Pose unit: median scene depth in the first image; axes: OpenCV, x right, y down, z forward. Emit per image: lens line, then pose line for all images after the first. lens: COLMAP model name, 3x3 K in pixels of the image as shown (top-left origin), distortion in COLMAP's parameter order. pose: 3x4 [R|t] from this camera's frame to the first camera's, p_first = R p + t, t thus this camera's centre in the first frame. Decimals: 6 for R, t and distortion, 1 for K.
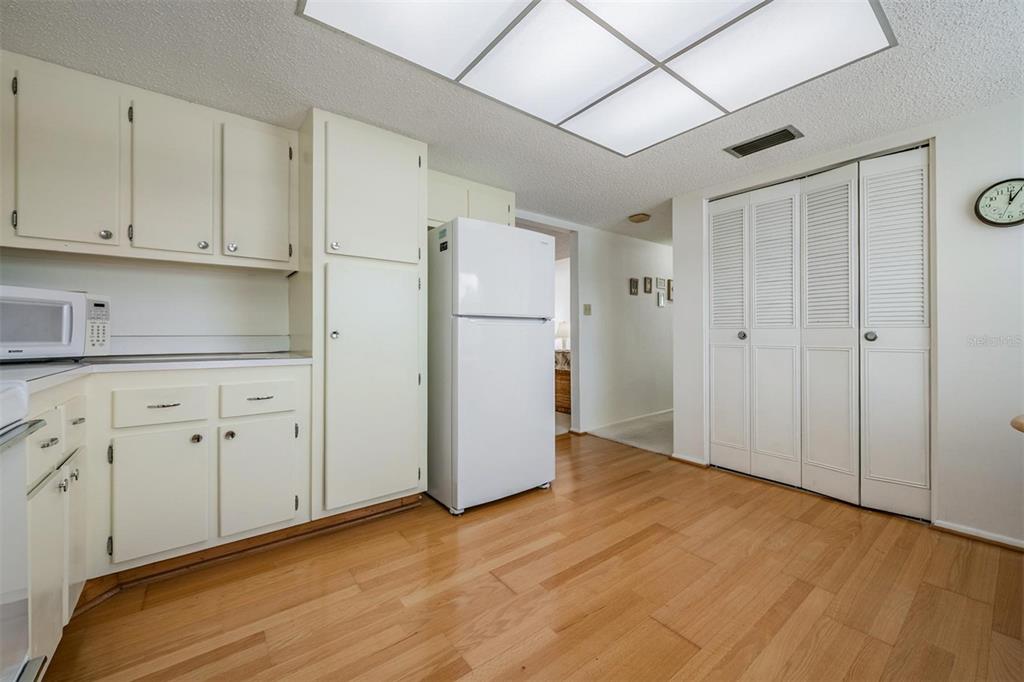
lens RADIAL K [[400.9, 0, 506.4], [0, 400.9, 330.2], [0, 0, 1]] dist [-0.000233, -0.000230]
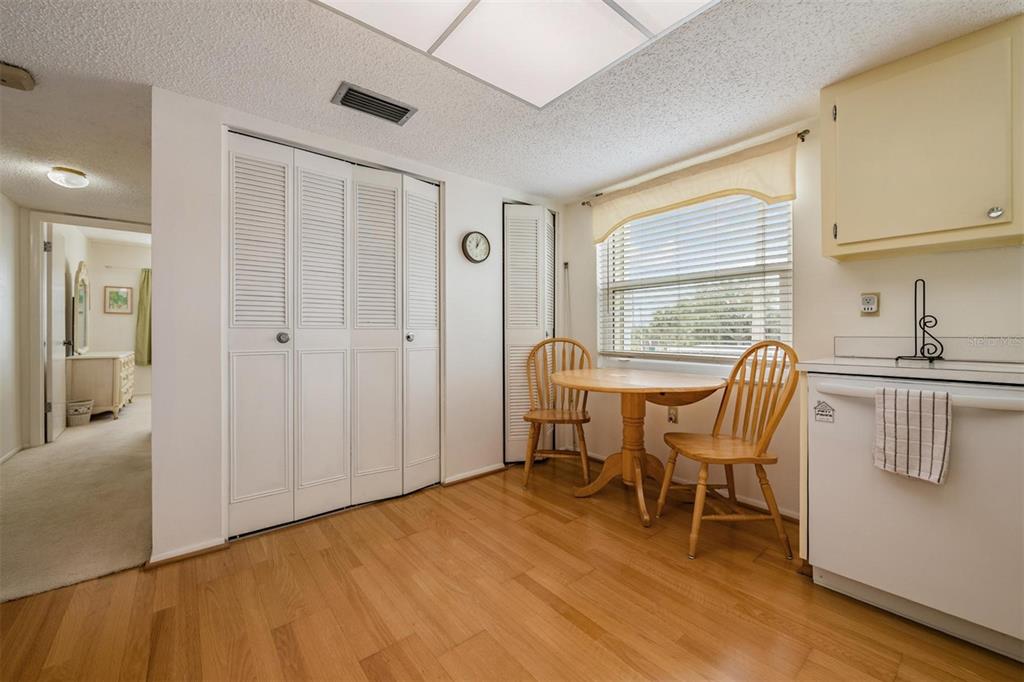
lens RADIAL K [[400.9, 0, 506.4], [0, 400.9, 330.2], [0, 0, 1]] dist [-0.000233, -0.000230]
pose [[-0.025813, 0.007416, 0.999639, -0.193446], [0.000385, 0.999972, -0.007408, 0.005487], [-0.999667, 0.000193, -0.025815, 0.724269]]
